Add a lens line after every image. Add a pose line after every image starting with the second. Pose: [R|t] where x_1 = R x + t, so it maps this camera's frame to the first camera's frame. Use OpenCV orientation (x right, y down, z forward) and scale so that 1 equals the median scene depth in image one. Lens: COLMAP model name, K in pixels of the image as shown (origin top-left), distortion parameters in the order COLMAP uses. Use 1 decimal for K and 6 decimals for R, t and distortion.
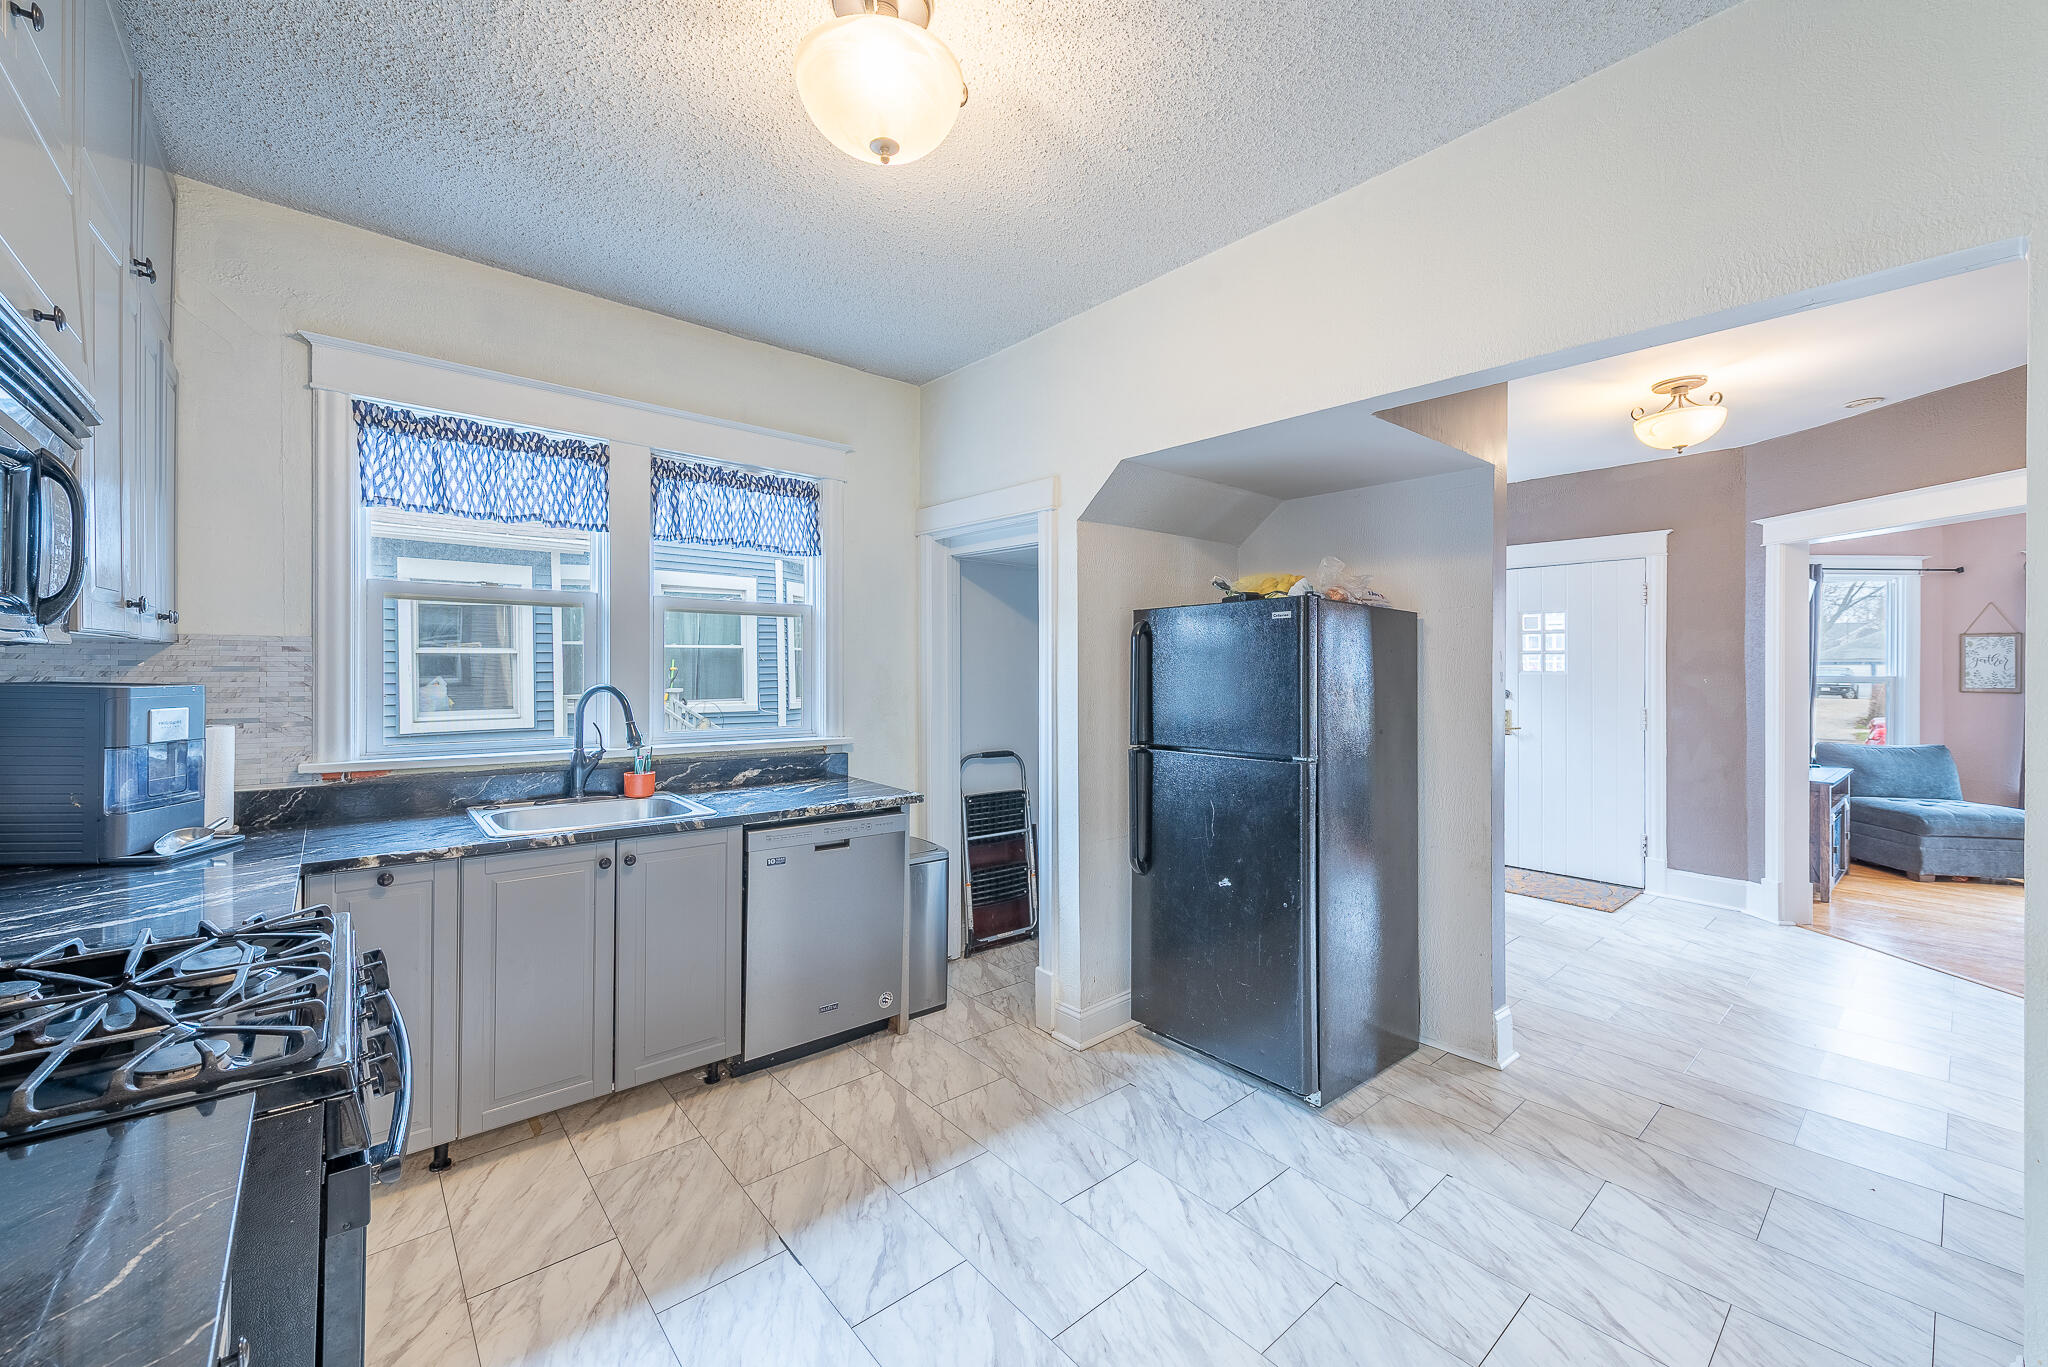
lens RADIAL K [[805.2, 0, 1024.0], [0, 805.2, 683.5], [0, 0, 1]] dist [0.000306, -0.000054]
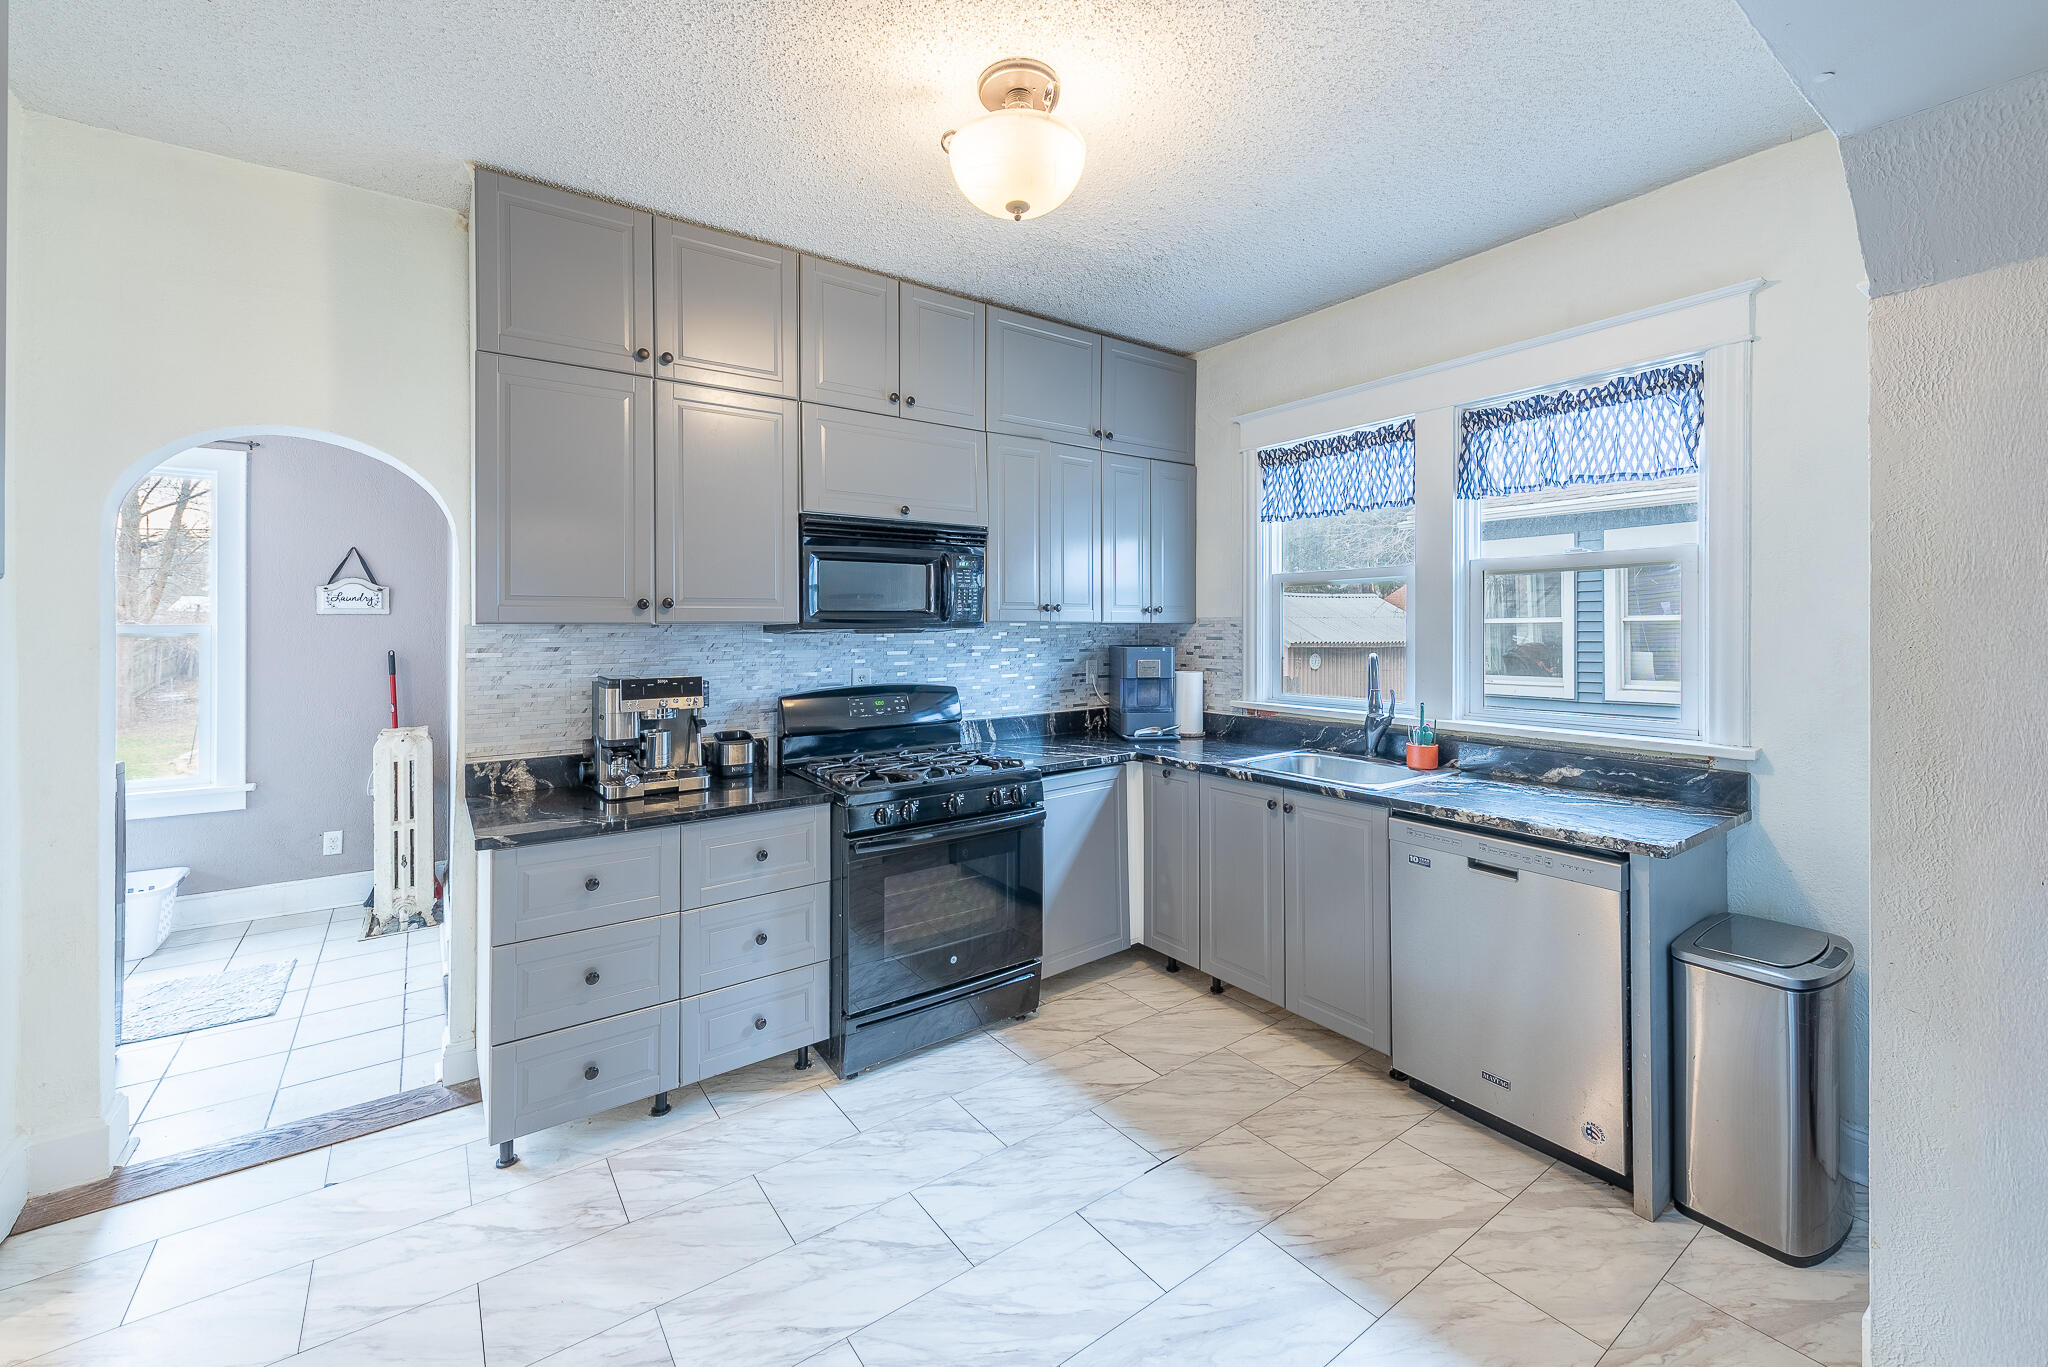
lens RADIAL K [[823.5, 0, 1023.0], [0, 823.5, 646.8], [0, 0, 1]] dist [0.000703, -0.000015]
pose [[-0.090592, 0.011919, -0.995817, 0.650294], [-0.017714, 0.999751, 0.013578, -0.015010], [0.995731, 0.018870, -0.090359, 0.690258]]
